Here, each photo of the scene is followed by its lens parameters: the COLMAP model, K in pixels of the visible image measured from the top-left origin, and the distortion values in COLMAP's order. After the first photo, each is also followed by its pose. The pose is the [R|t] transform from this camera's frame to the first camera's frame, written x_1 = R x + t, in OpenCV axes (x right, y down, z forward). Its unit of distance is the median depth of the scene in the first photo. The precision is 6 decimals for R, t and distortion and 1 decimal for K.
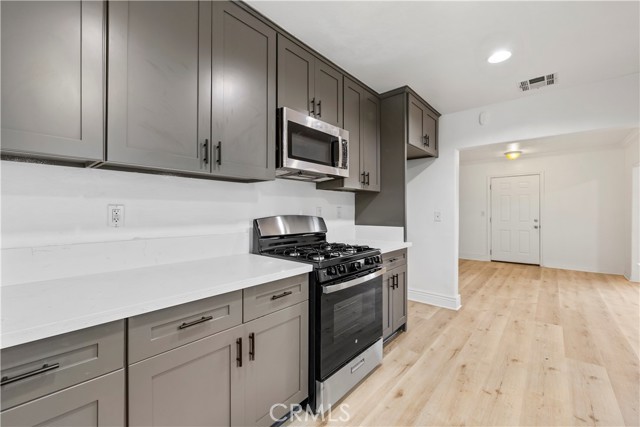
lens RADIAL K [[265.9, 0, 320.0], [0, 265.9, 213.5], [0, 0, 1]] dist [-0.000368, -0.000381]
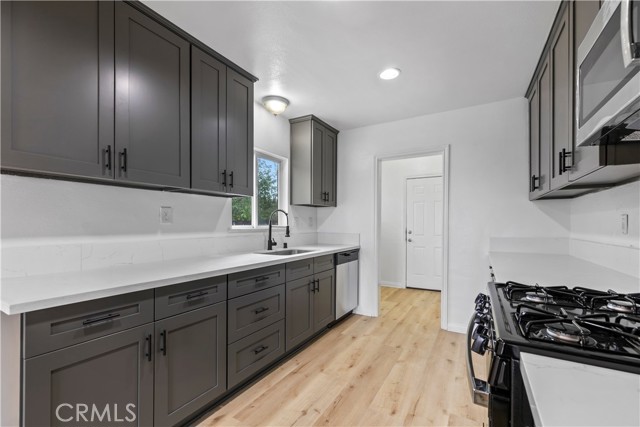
lens RADIAL K [[274.5, 0, 318.7], [0, 274.5, 224.9], [0, 0, 1]] dist [-0.000188, -0.000110]
pose [[-0.983604, -0.000562, -0.180343, 0.376306], [-0.003056, 0.999904, 0.013549, 0.002024], [0.180318, 0.013878, -0.983510, 0.994549]]
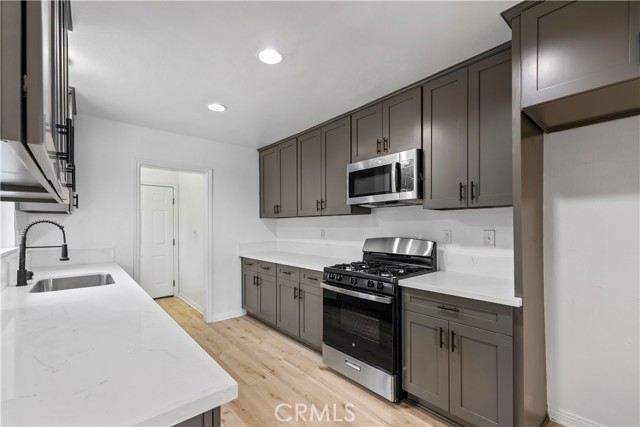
lens RADIAL K [[274.5, 0, 318.7], [0, 274.5, 224.9], [0, 0, 1]] dist [-0.000188, -0.000110]
pose [[-0.139102, -0.005293, -0.990264, 0.936927], [-0.008022, 0.999959, -0.004218, -0.033025], [0.990246, 0.007357, -0.139139, 0.689138]]
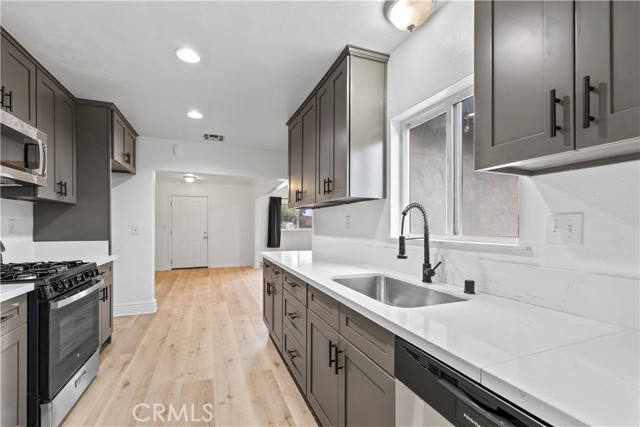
lens RADIAL K [[274.5, 0, 318.7], [0, 274.5, 224.9], [0, 0, 1]] dist [-0.000188, -0.000110]
pose [[0.452186, 0.004689, 0.891911, -0.255106], [0.002998, 0.999973, -0.006778, 0.000125], [-0.891919, 0.005739, 0.452159, -0.186569]]
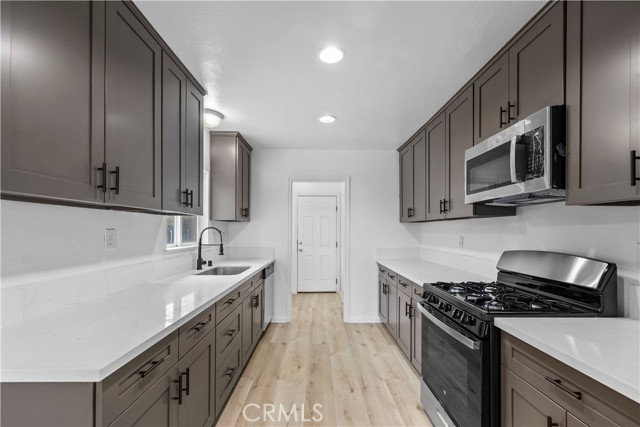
lens RADIAL K [[276.5, 0, 322.0], [0, 276.5, 228.2], [0, 0, 1]] dist [0.000078, -0.000069]
pose [[-0.745353, -0.006429, -0.666639, 0.722391], [-0.010174, 0.999947, 0.001732, -0.043850], [0.666593, 0.008073, -0.745378, 0.960343]]
